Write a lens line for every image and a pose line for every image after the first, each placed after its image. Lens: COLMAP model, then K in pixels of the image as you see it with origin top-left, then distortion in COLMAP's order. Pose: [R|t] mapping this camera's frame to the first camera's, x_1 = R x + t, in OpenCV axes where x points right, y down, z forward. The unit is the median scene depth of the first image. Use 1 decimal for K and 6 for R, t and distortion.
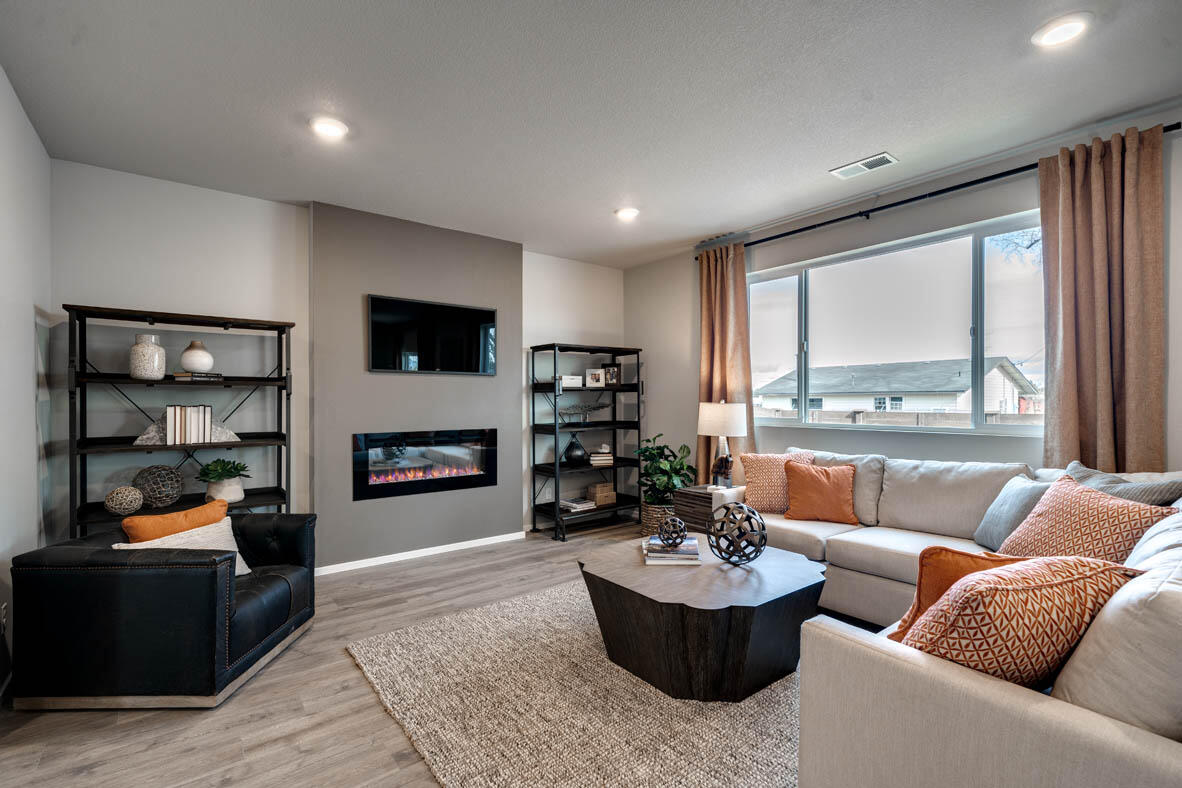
lens RADIAL K [[522.9, 0, 592.9], [0, 522.9, 402.0], [0, 0, 1]] dist [0.000554, 0.000232]
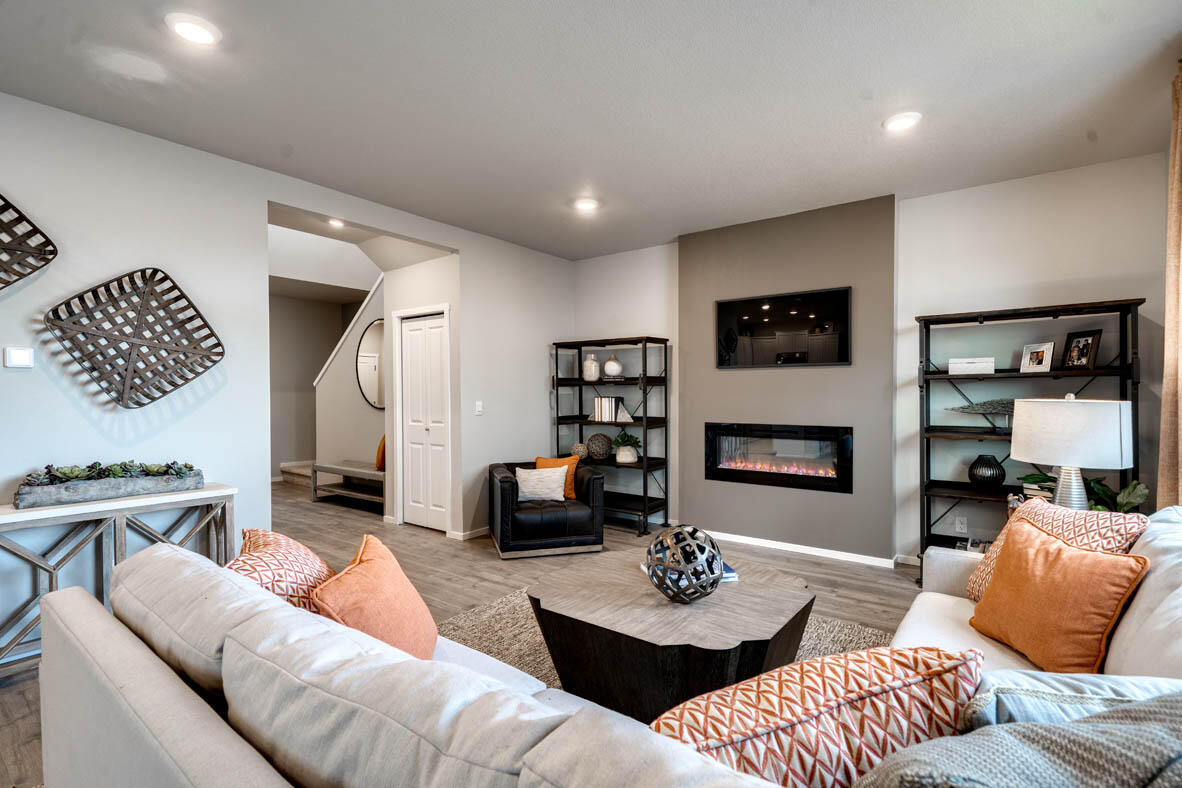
lens RADIAL K [[553.9, 0, 588.5], [0, 553.9, 398.2], [0, 0, 1]] dist [-0.000393, 0.000292]
pose [[0.268247, 0.009363, -0.963305, 0.680816], [-0.001947, 0.999956, 0.009178, -0.004367], [0.963348, -0.000587, 0.268253, 0.415242]]
